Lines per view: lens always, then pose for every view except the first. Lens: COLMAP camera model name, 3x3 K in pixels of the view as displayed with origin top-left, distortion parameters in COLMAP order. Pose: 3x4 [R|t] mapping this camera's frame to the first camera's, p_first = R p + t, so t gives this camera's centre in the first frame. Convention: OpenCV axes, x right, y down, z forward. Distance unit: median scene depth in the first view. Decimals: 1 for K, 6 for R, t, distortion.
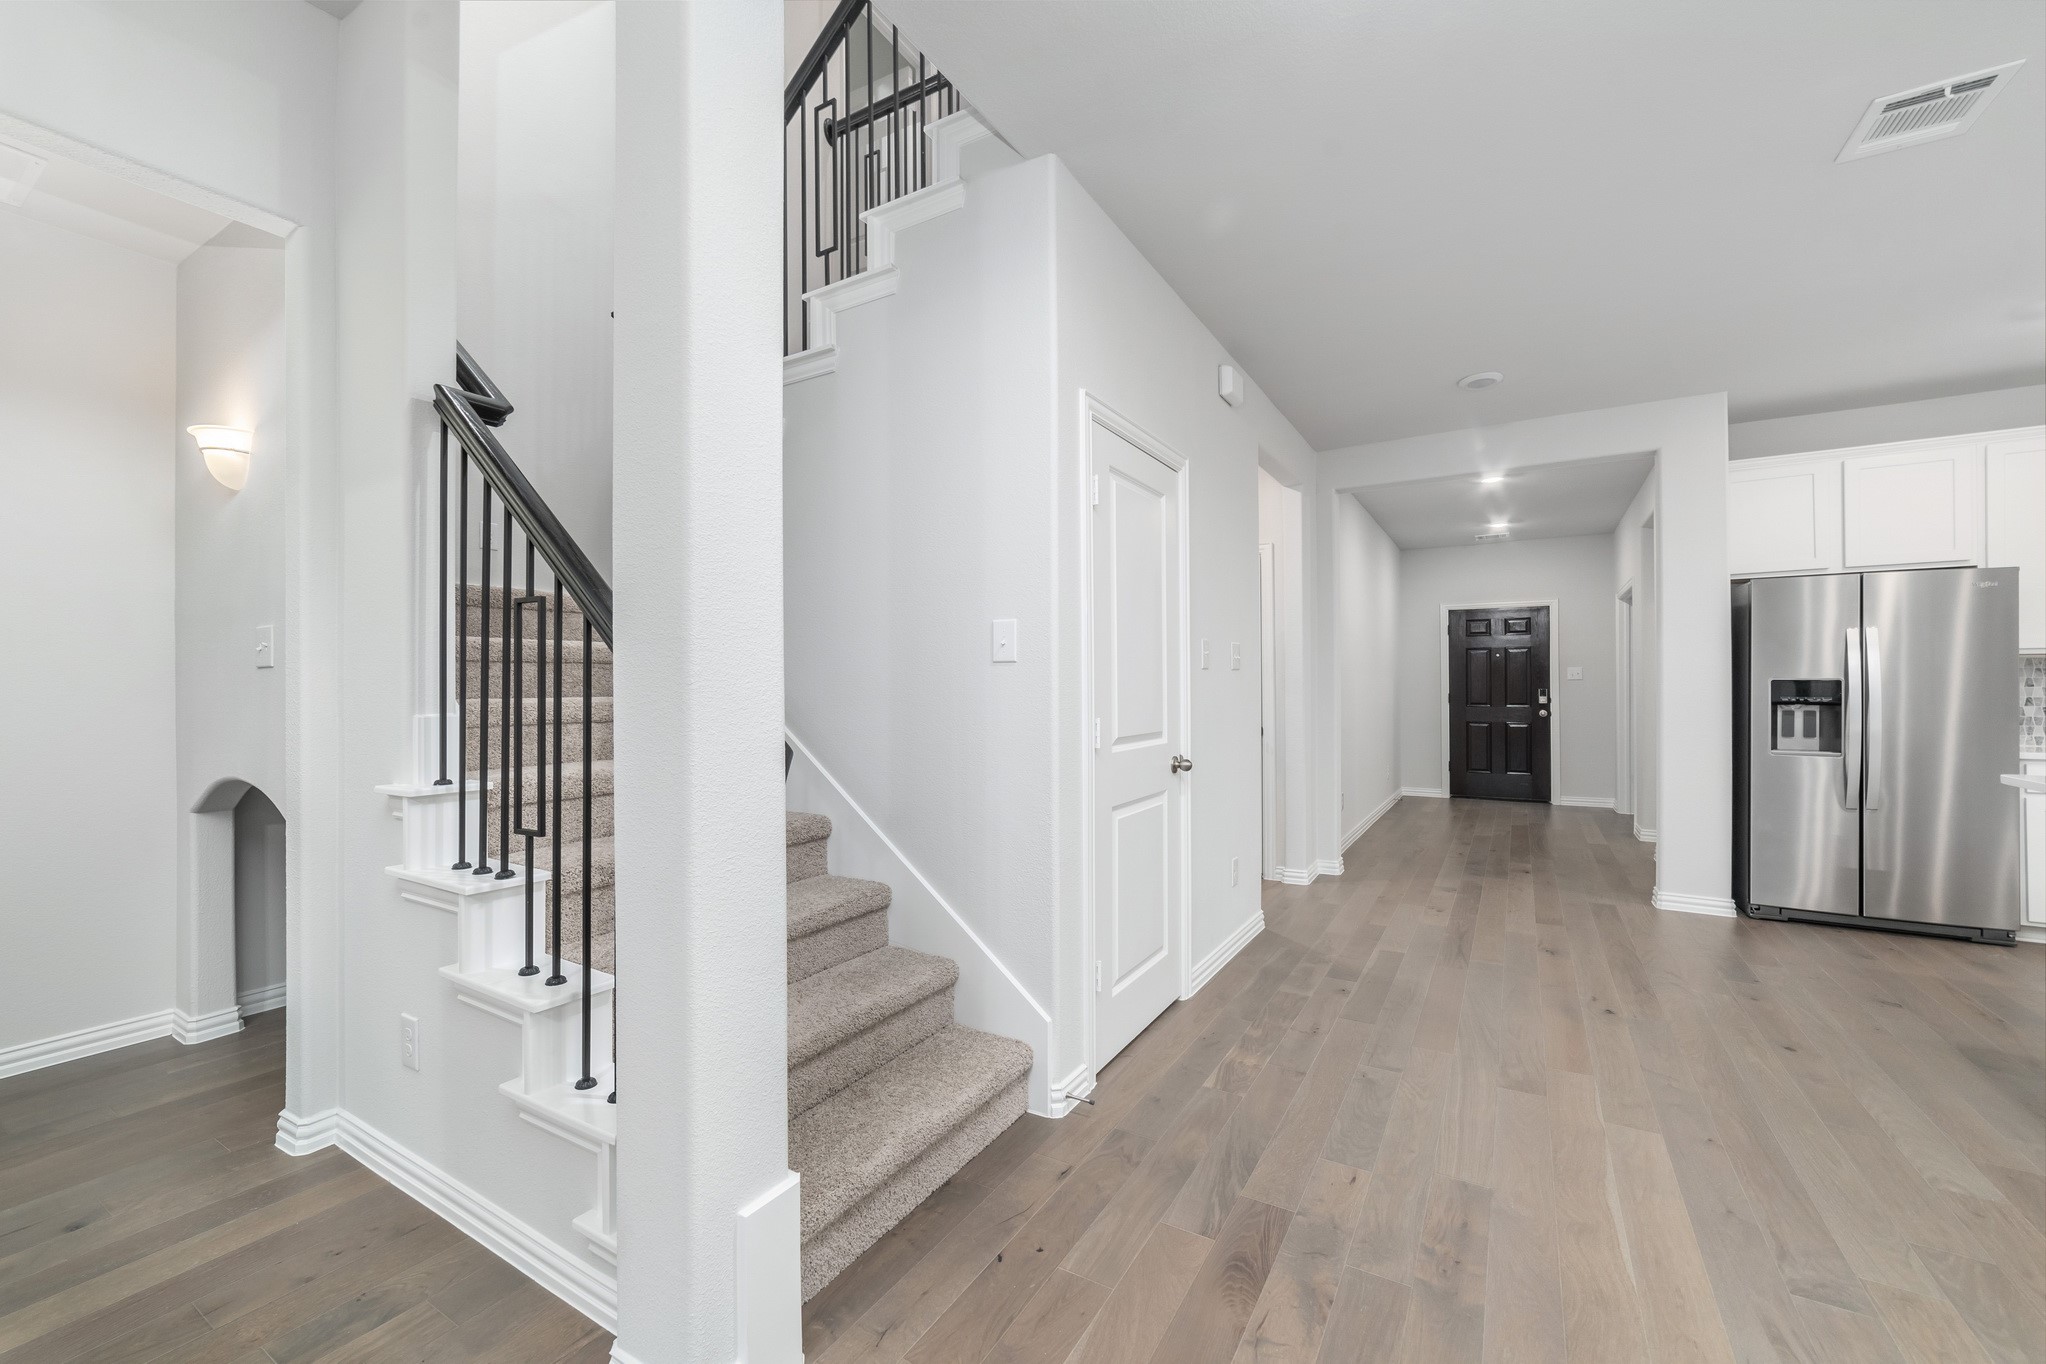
lens RADIAL K [[825.6, 0, 1010.8], [0, 825.6, 686.6], [0, 0, 1]] dist [0.013247, -0.000070]
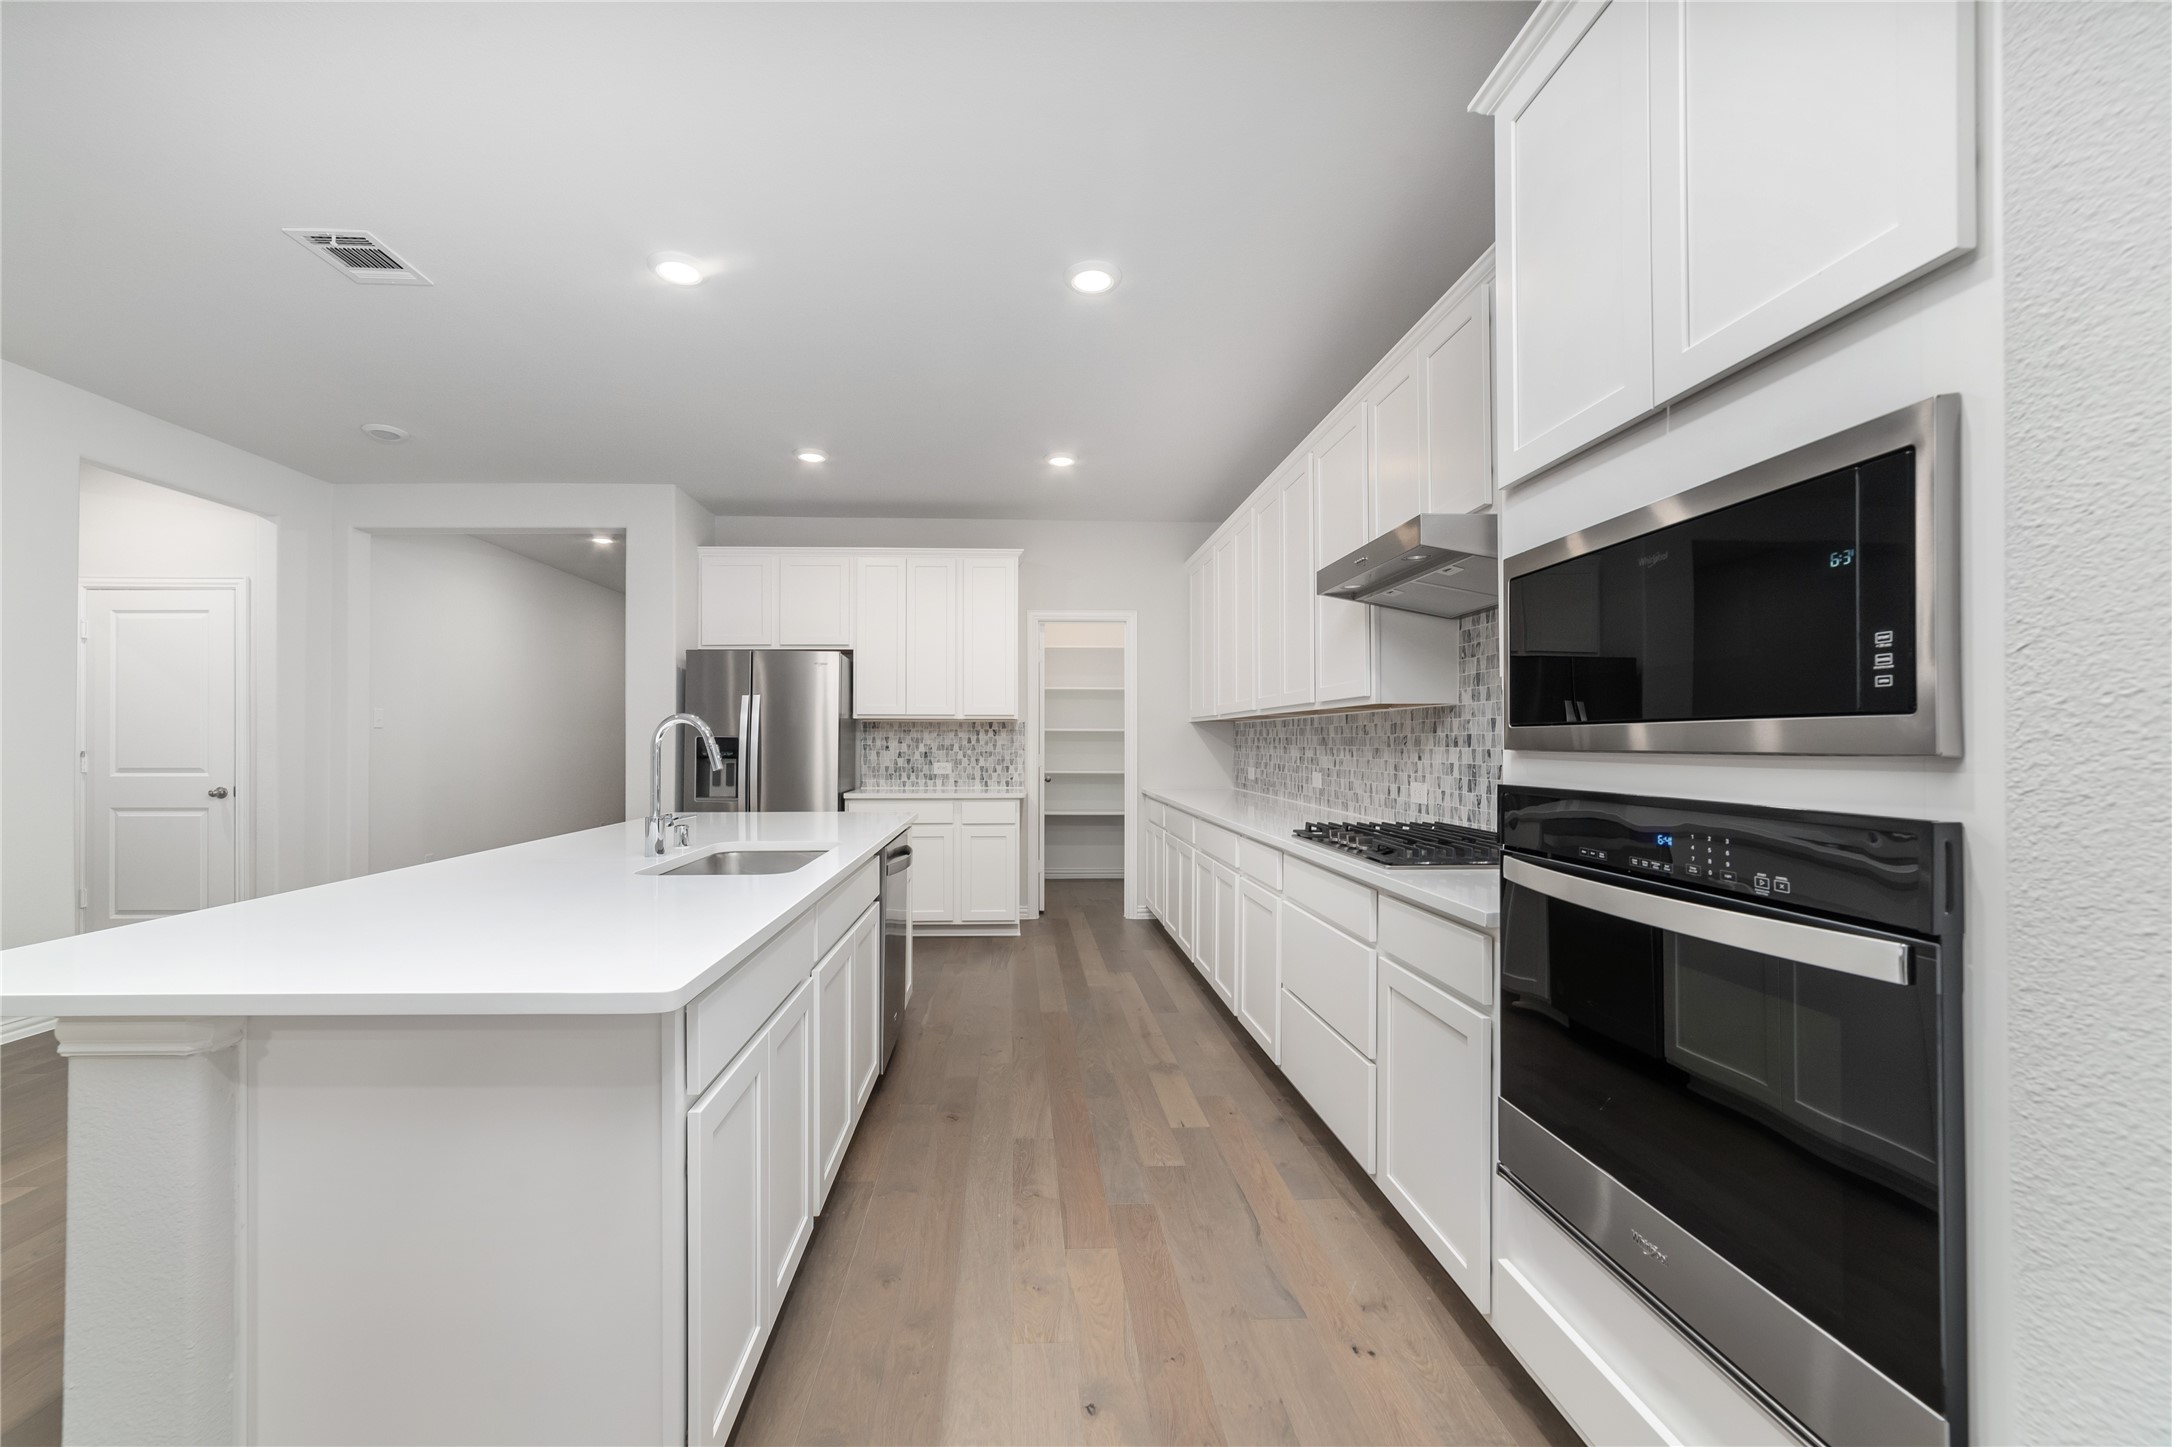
lens RADIAL K [[859.9, 0, 1037.8], [0, 859.9, 738.7], [0, 0, 1]] dist [-0.002532, -0.000031]
pose [[0.841071, 0.007462, 0.540873, 0.967165], [-0.005124, 0.999970, -0.005827, -0.002734], [-0.540900, 0.002129, 0.841084, -0.427433]]
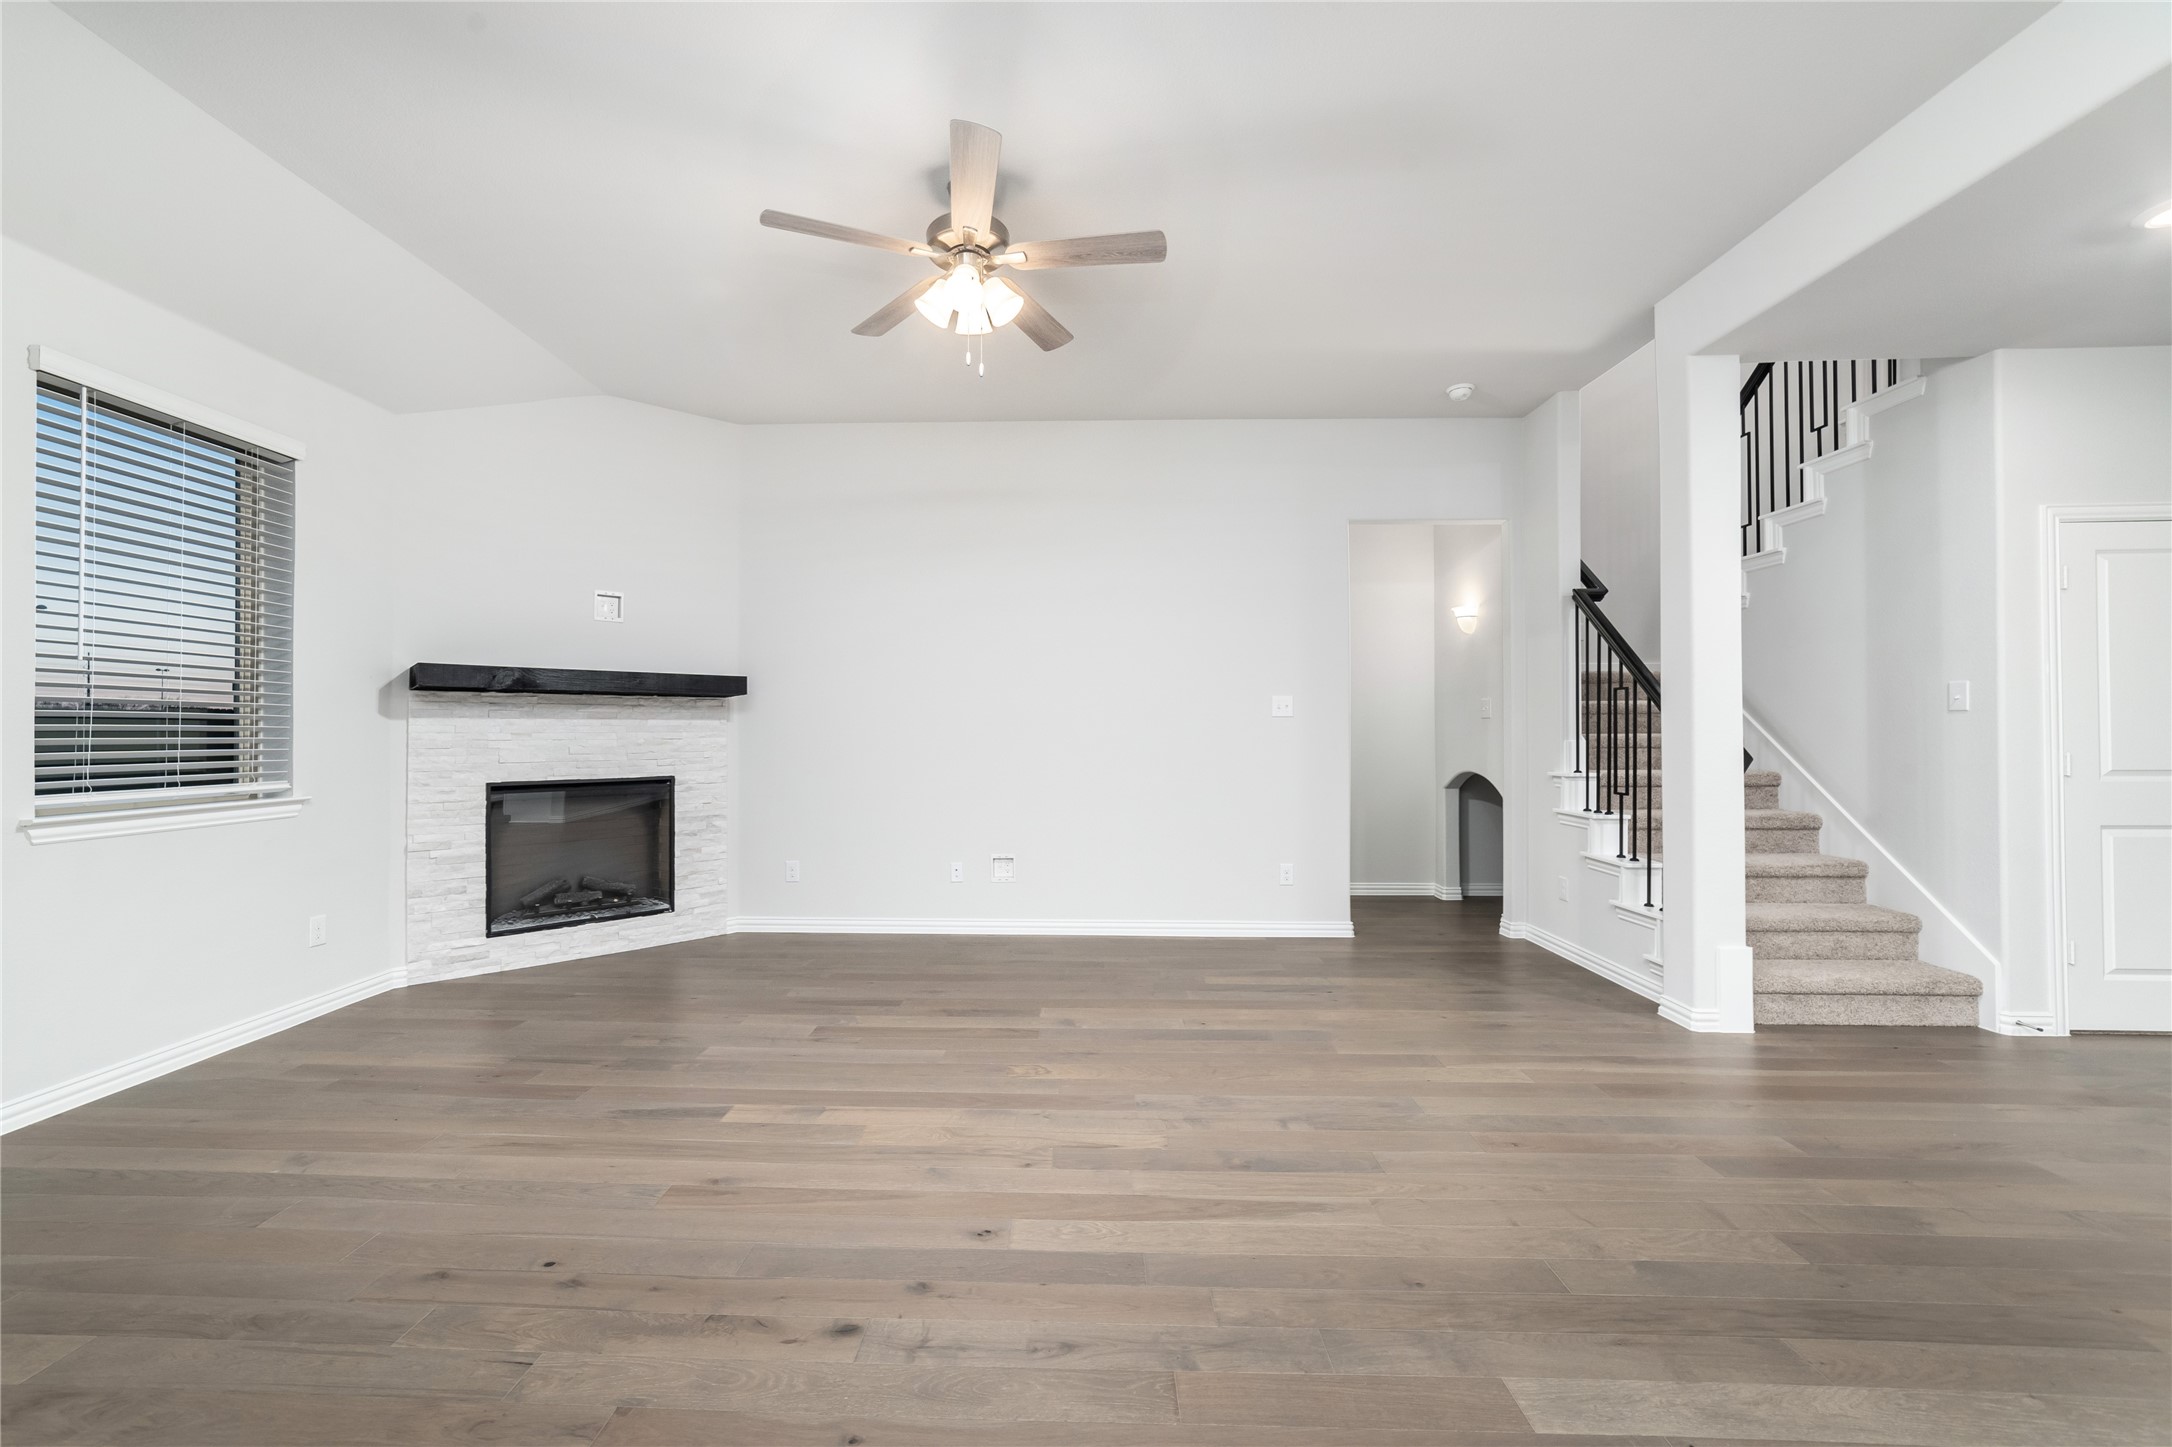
lens RADIAL K [[857.3, 0, 1069.5], [0, 857.3, 721.3], [0, 0, 1]] dist [-0.022282, 0.013496]
pose [[0.490046, -0.004977, -0.871682, 0.457765], [0.000199, 0.999984, -0.005597, -0.004040], [0.871697, 0.002569, 0.490039, -0.940149]]
